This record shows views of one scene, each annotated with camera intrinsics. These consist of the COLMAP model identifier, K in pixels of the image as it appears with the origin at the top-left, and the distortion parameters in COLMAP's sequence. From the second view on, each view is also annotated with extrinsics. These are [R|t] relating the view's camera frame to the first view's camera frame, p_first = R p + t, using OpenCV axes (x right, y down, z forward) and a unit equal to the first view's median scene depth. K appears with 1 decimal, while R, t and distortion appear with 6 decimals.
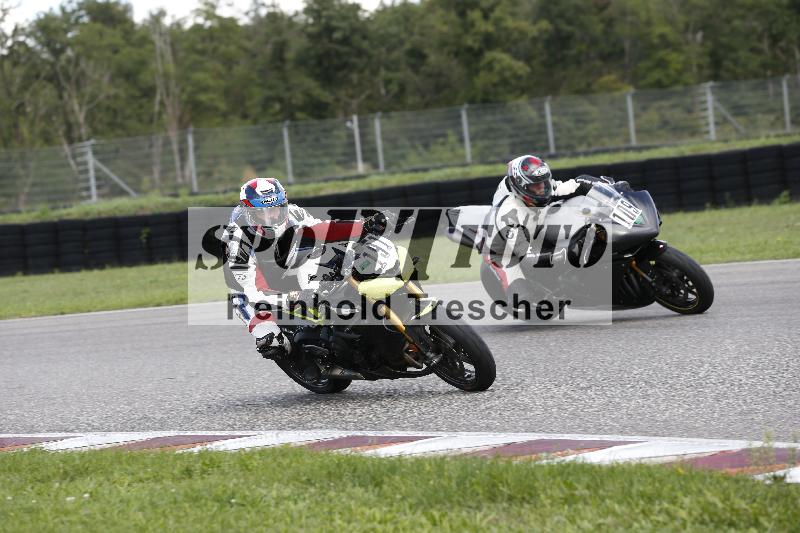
lens RADIAL K [[3539.6, 0, 400.0], [0, 3539.6, 266.5], [0, 0, 1]] dist [0.766543, 0.795838]
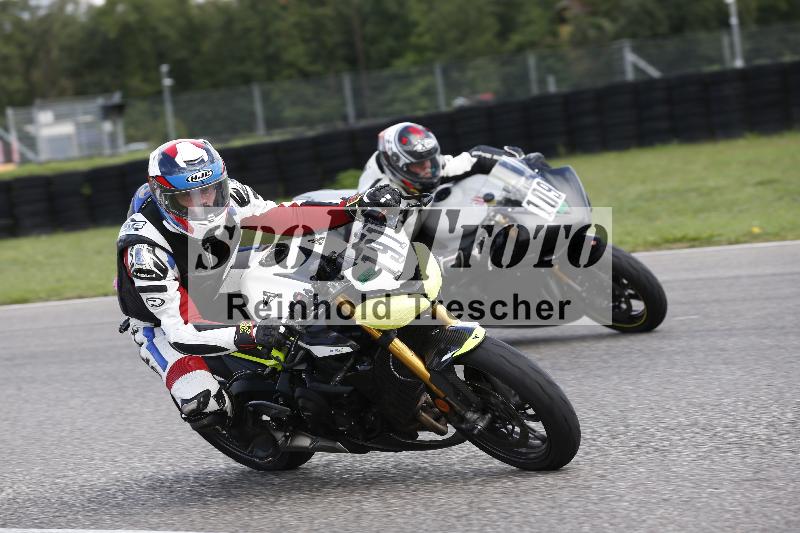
lens RADIAL K [[3539.1, 0, 400.0], [0, 3539.1, 266.5], [0, 0, 1]] dist [0.785917, -1.490835]
pose [[0.989032, -0.038644, 0.142559, -0.069370], [0.039700, 0.999201, -0.004572, 0.001084], [-0.142269, 0.010182, 0.989776, 0.287265]]
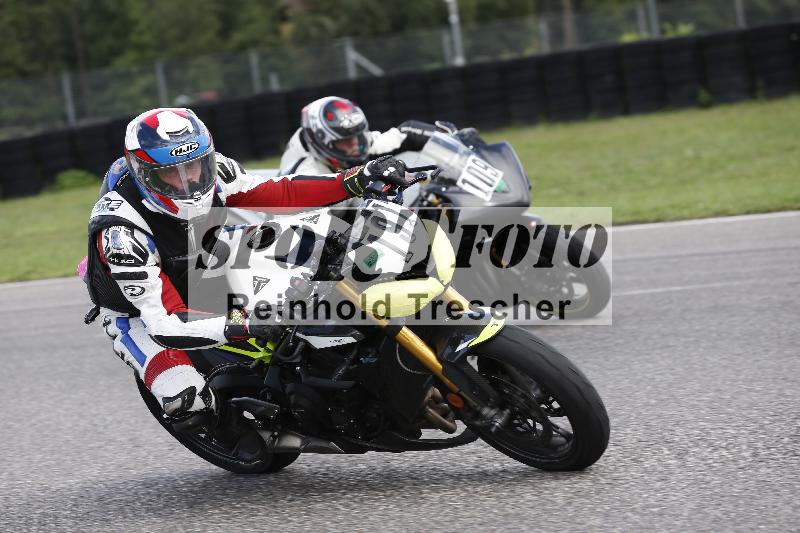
lens RADIAL K [[3607.0, 0, 400.0], [0, 3607.0, 266.5], [0, 0, 1]] dist [1.557301, -1.554502]
pose [[0.980897, -0.050294, 0.187914, -0.082751], [0.050975, 0.998699, 0.001210, 0.000699], [-0.187730, 0.008392, 0.982185, 0.320663]]
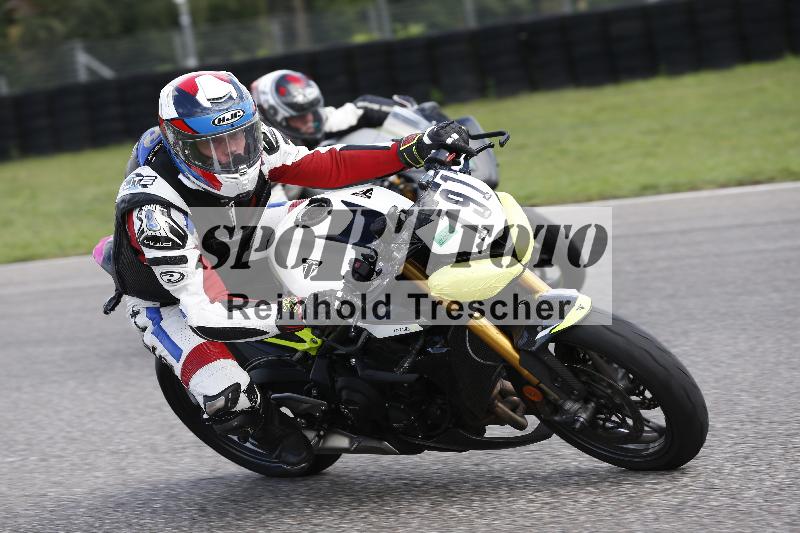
lens RADIAL K [[3607.0, 0, 400.0], [0, 3607.0, 266.5], [0, 0, 1]] dist [1.557301, -1.554502]
pose [[0.970930, -0.067942, 0.229517, -0.095583], [0.068131, 0.997651, 0.007113, 0.000343], [-0.229461, 0.008731, 0.973279, 0.363904]]
